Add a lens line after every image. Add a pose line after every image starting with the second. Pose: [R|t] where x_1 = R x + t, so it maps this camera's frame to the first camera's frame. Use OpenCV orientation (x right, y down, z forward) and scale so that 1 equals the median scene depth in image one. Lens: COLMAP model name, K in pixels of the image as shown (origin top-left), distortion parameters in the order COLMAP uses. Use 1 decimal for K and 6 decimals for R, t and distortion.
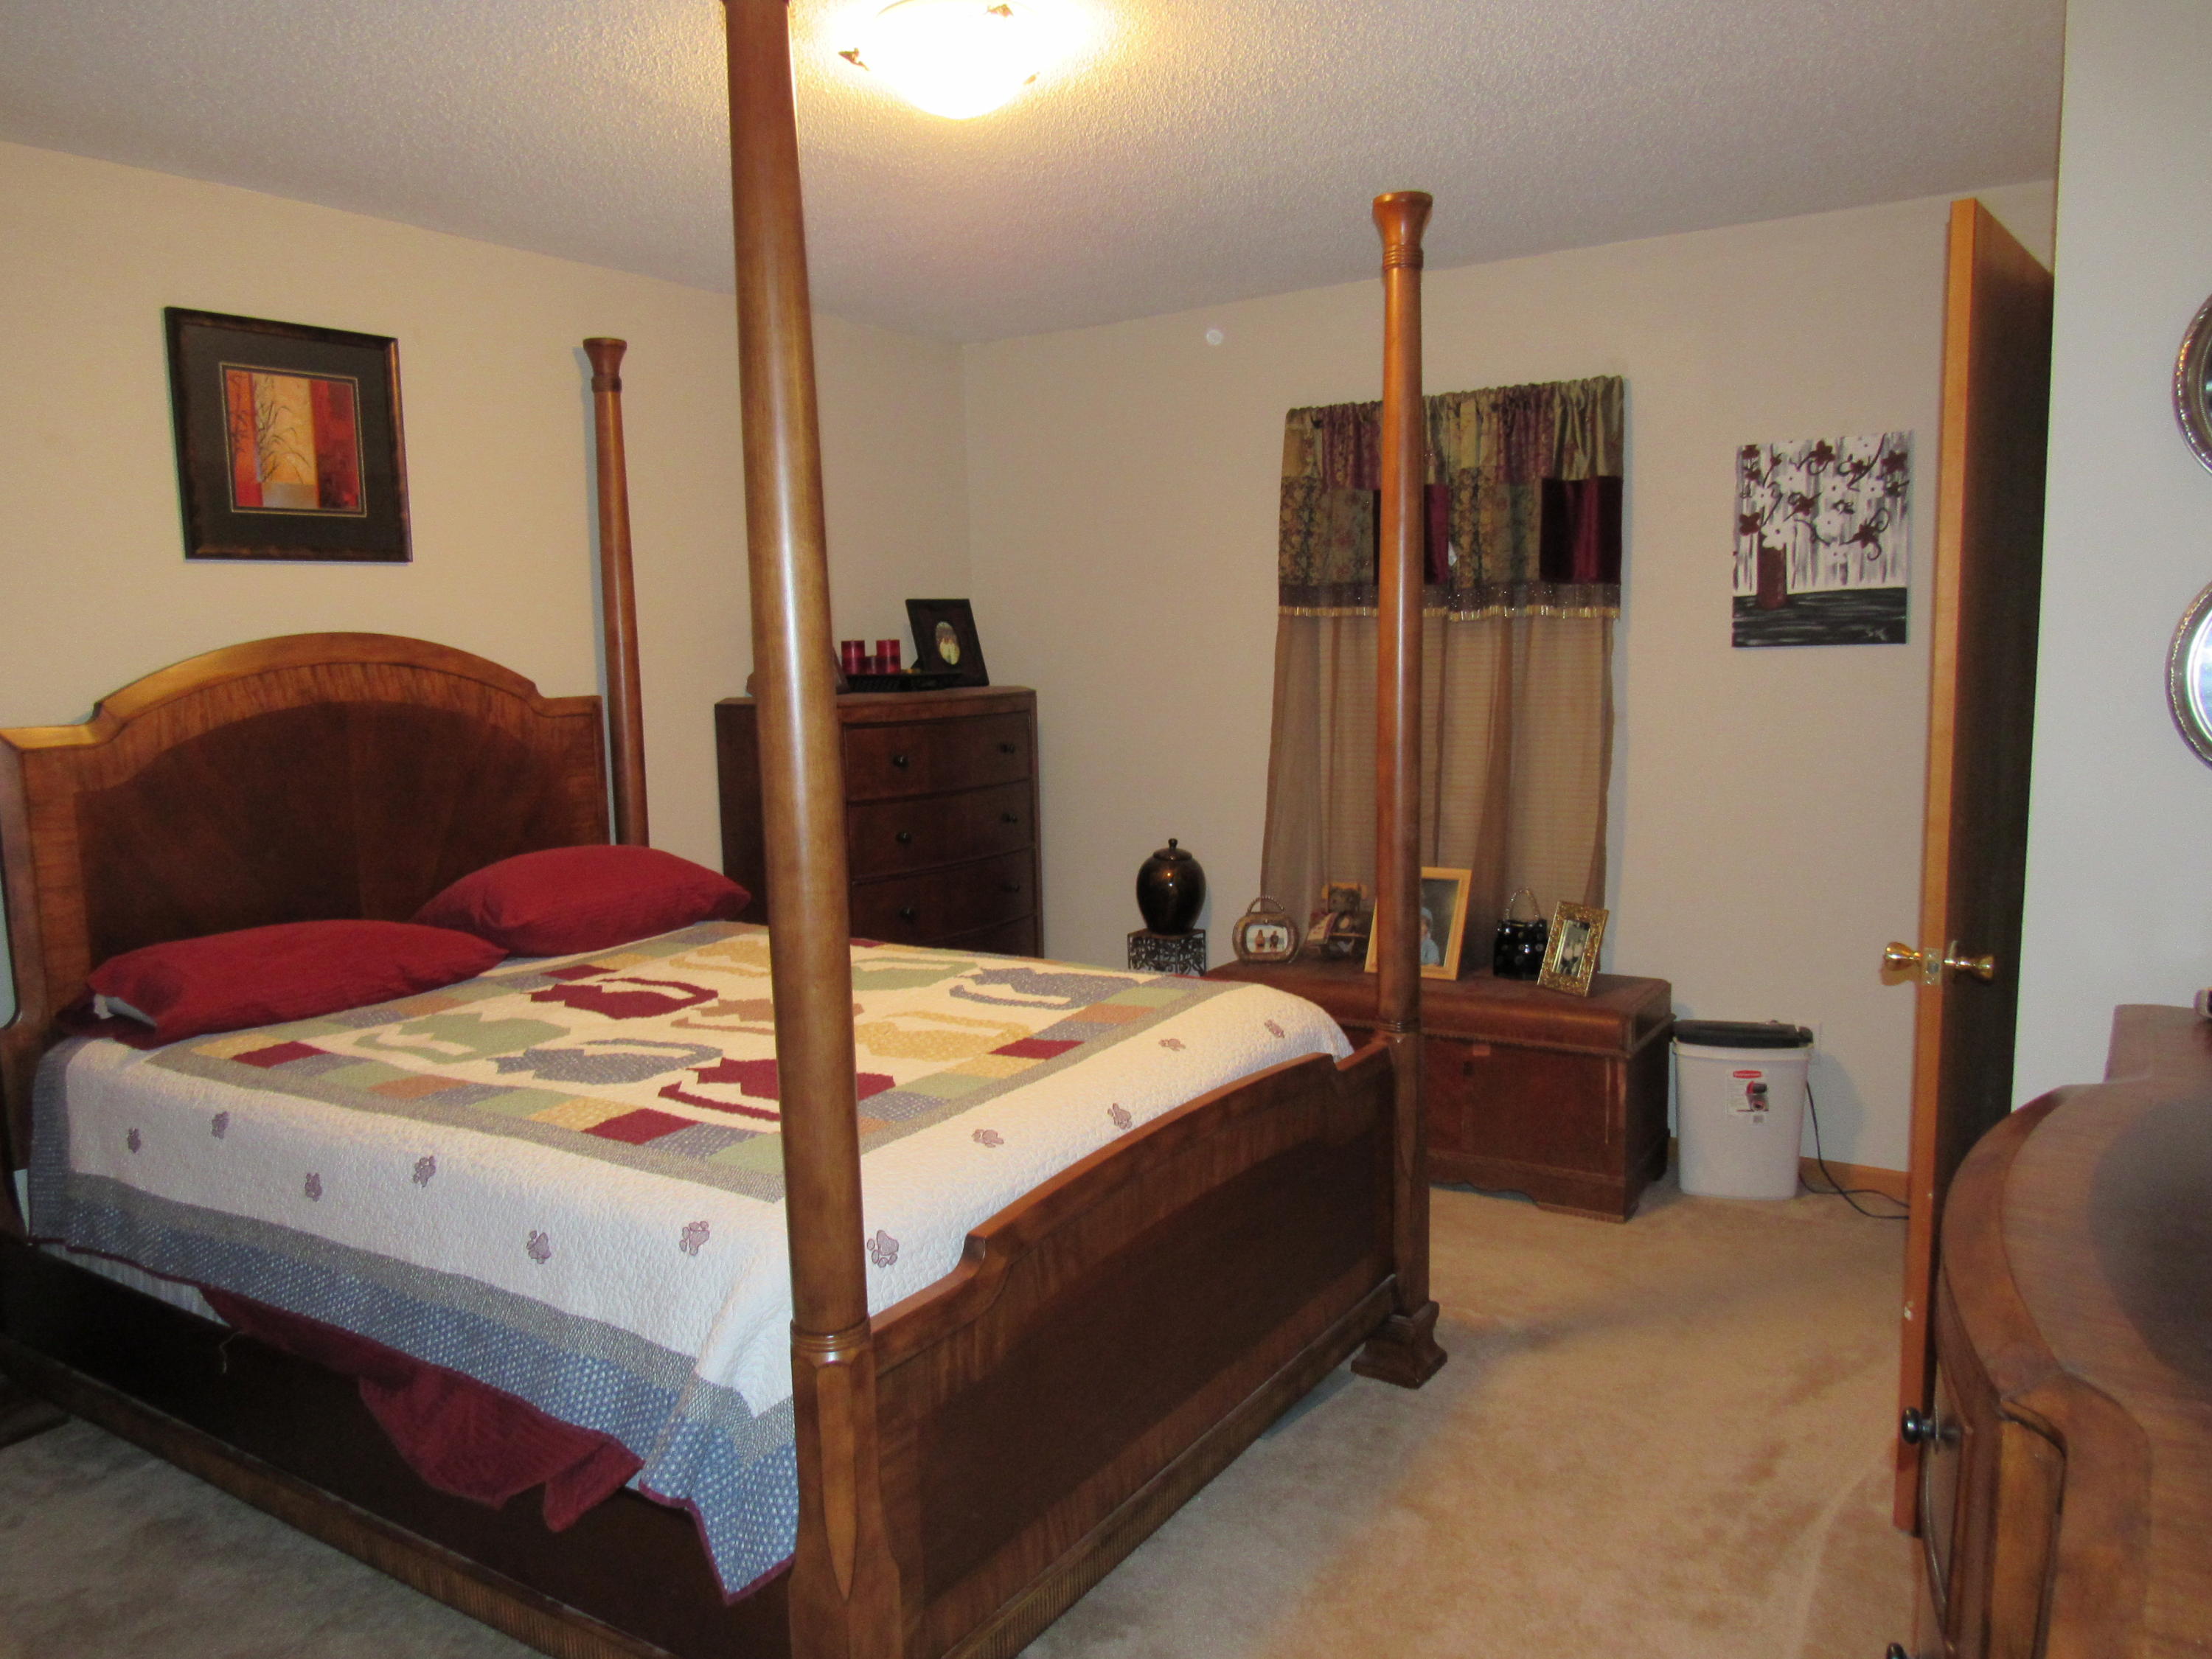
lens RADIAL K [[1585.4, 0, 1104.1], [0, 1585.4, 827.4], [0, 0, 1]] dist [-0.000661, 0.000635]
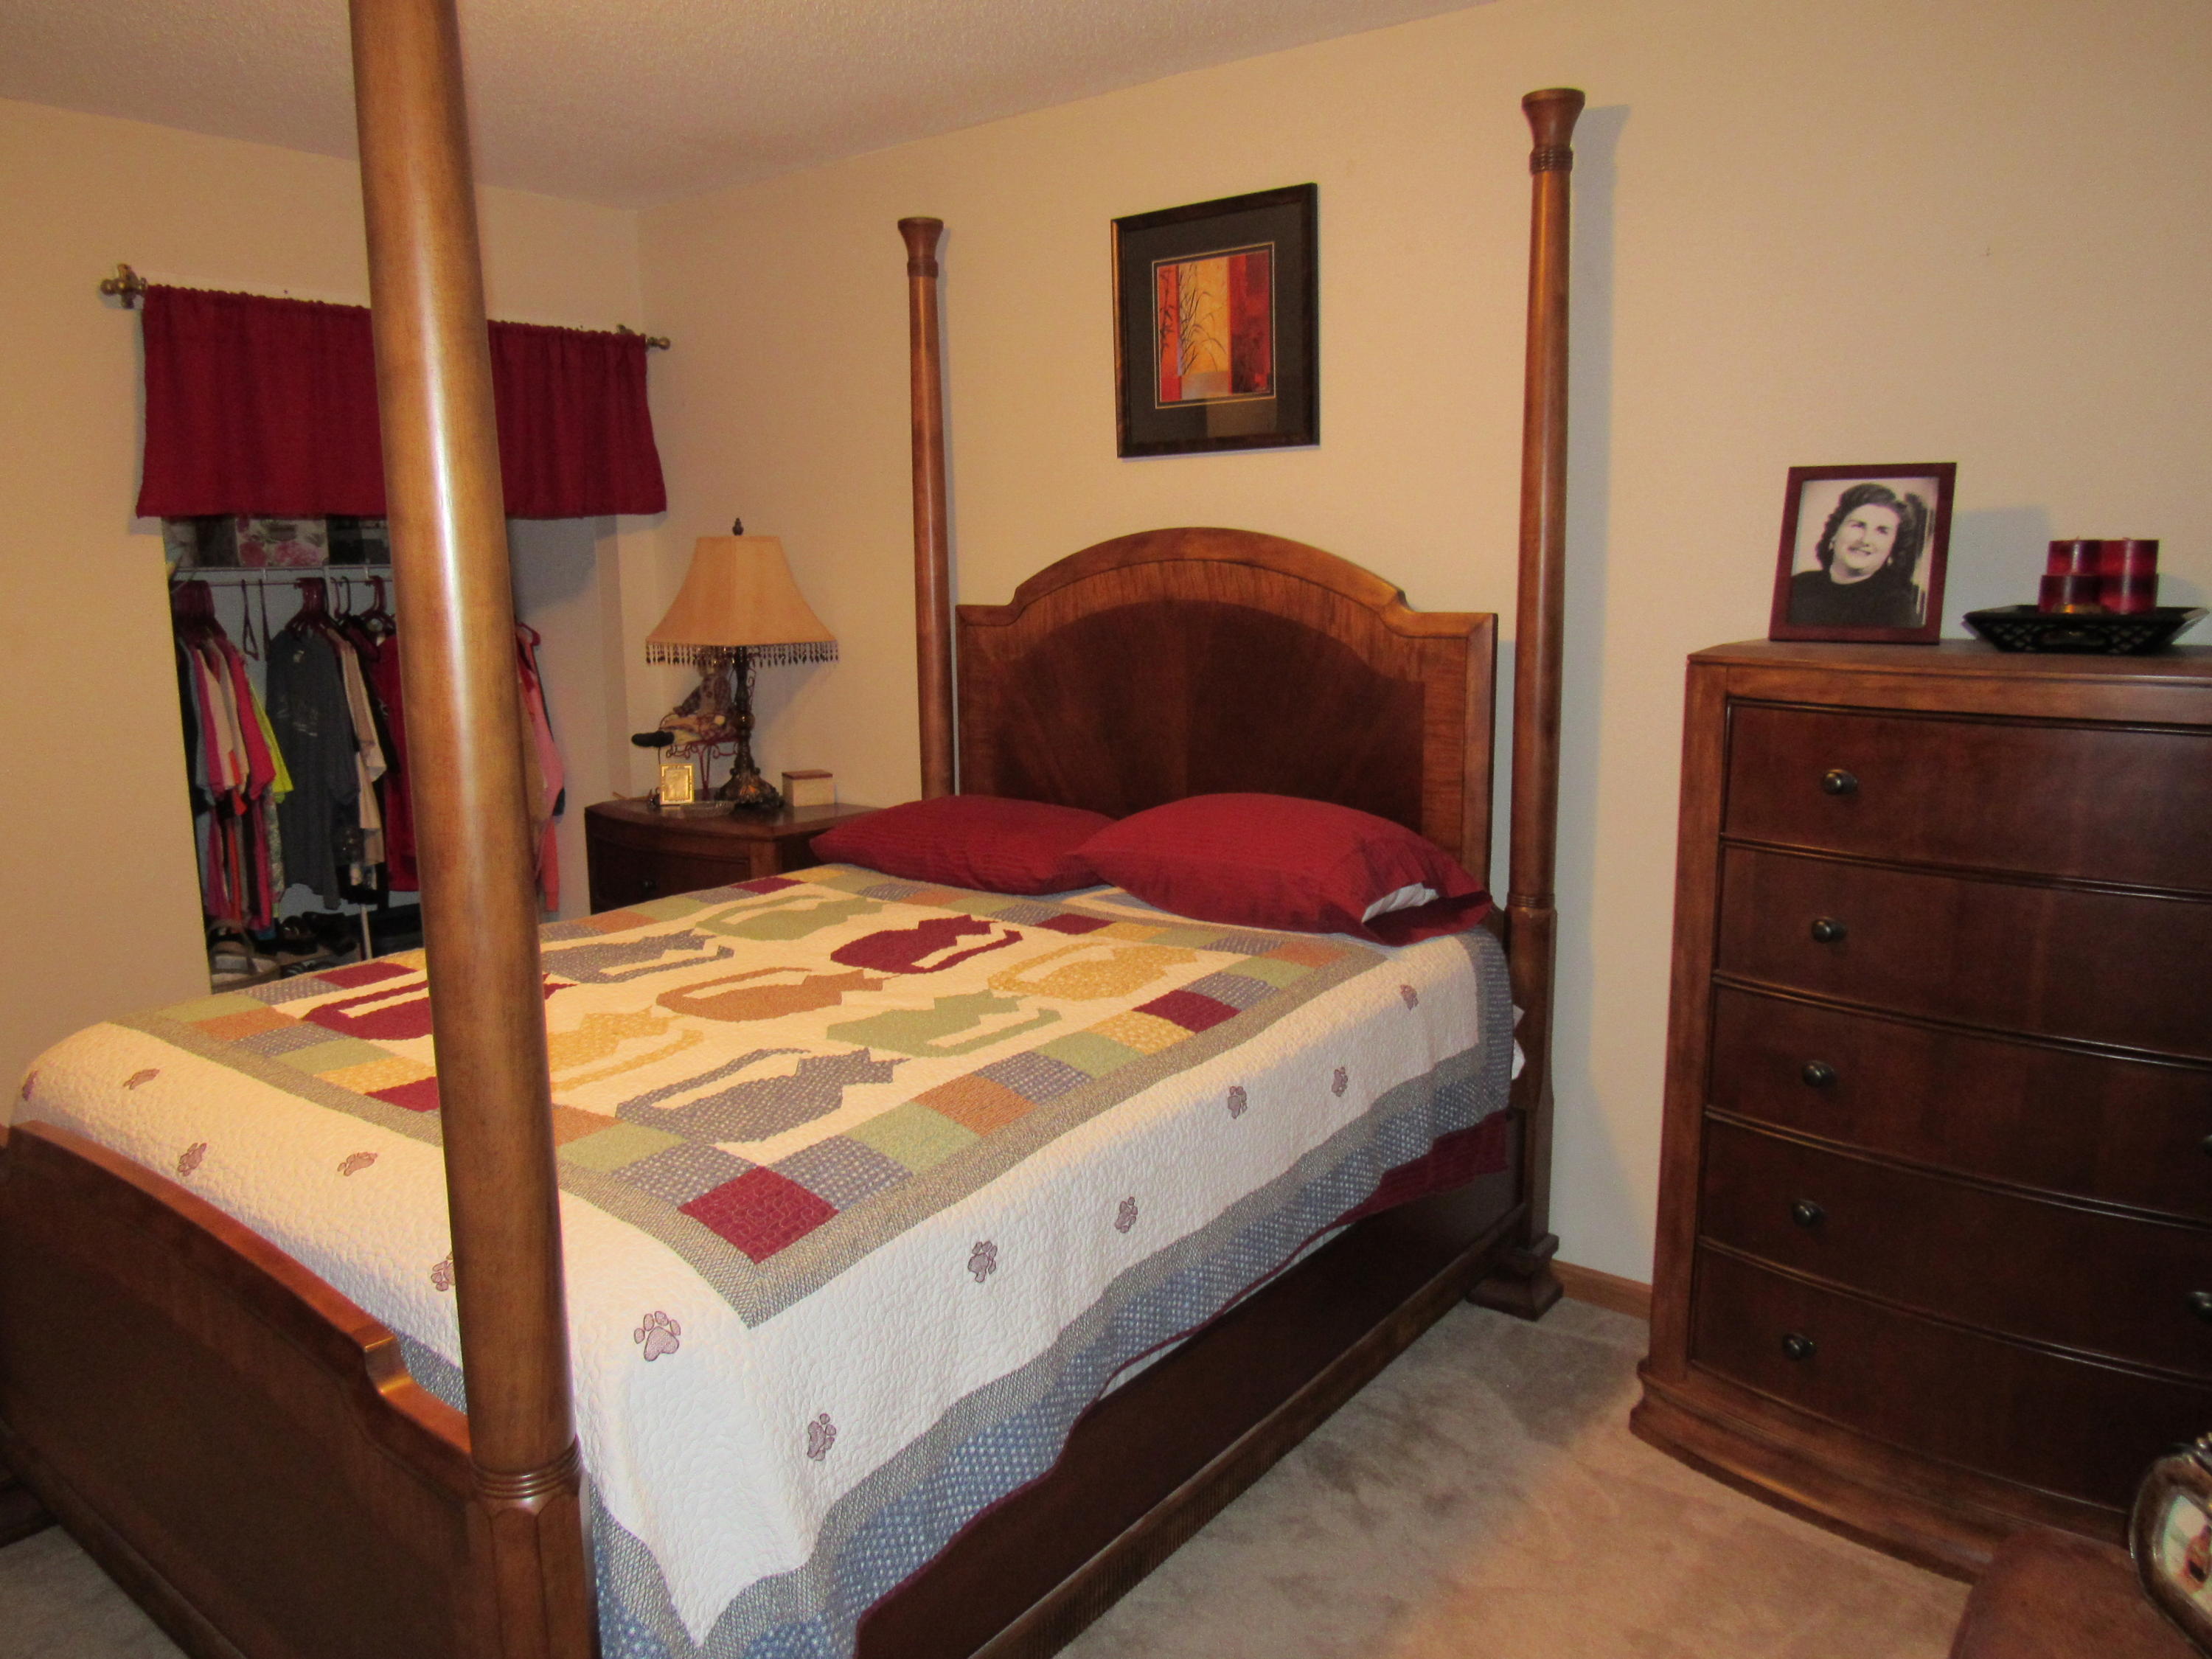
lens RADIAL K [[1585.4, 0, 1101.8], [0, 1585.4, 831.5], [0, 0, 1]] dist [-0.000661, 0.000635]
pose [[-0.078347, 0.193559, -0.977955, 0.496609], [-0.113438, 0.972869, 0.201640, -0.131100], [0.990451, 0.126735, -0.054264, 1.020392]]
